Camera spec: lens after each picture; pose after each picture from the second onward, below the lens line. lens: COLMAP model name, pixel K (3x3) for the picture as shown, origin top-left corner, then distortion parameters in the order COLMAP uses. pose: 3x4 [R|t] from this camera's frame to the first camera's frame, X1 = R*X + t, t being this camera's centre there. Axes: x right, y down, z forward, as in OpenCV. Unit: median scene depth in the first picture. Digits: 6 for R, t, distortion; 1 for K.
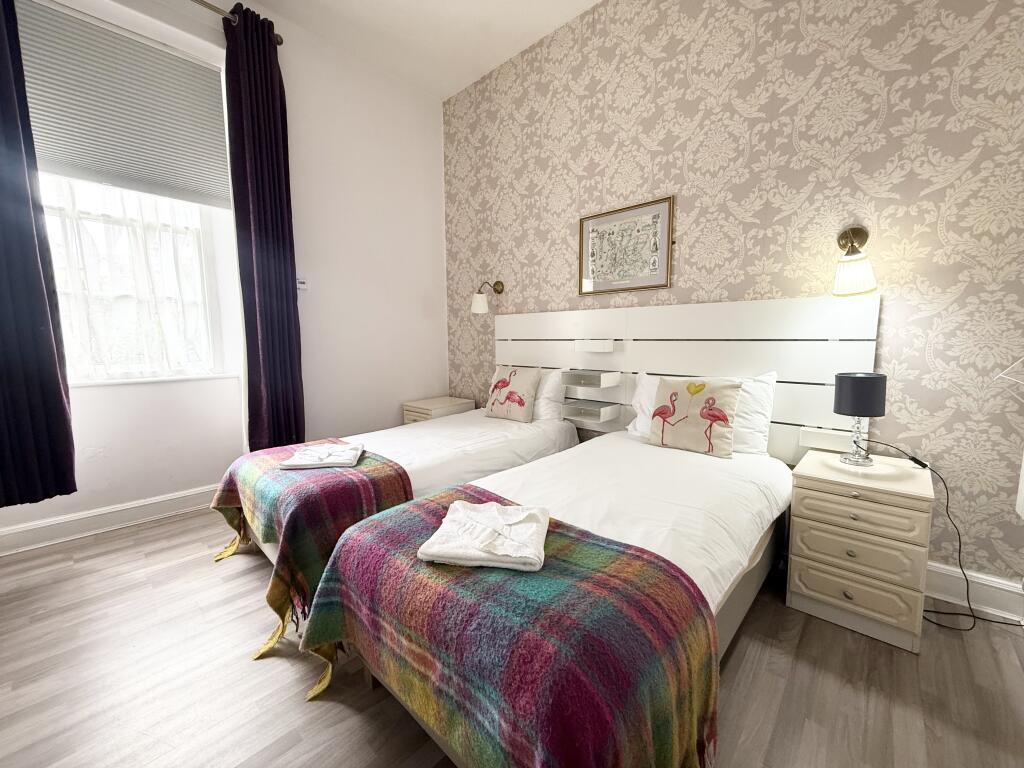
lens RADIAL K [[407.6, 0, 503.9], [0, 407.6, 384.0], [0, 0, 1]] dist [-0.007847, -0.000304]
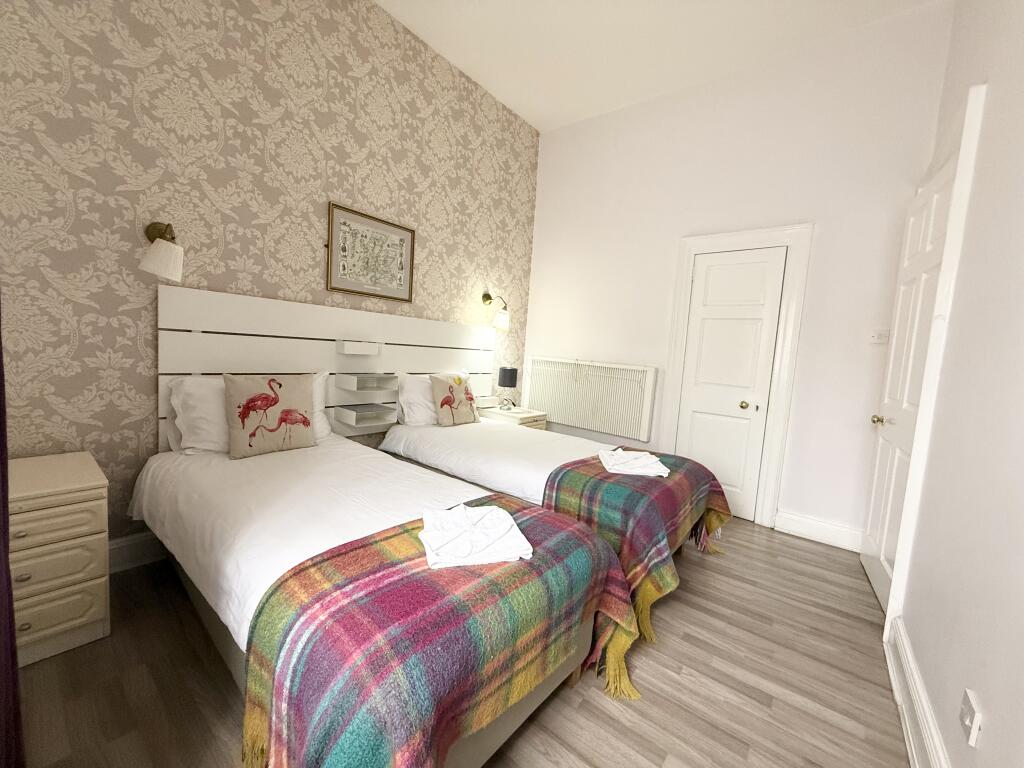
lens RADIAL K [[407.6, 0, 503.5], [0, 407.6, 384.2], [0, 0, 1]] dist [-0.007847, -0.000304]
pose [[-0.082817, -0.081216, 0.993250, -0.726401], [0.046558, 0.995270, 0.085263, -0.070239], [-0.995477, 0.053304, -0.078644, 0.695892]]
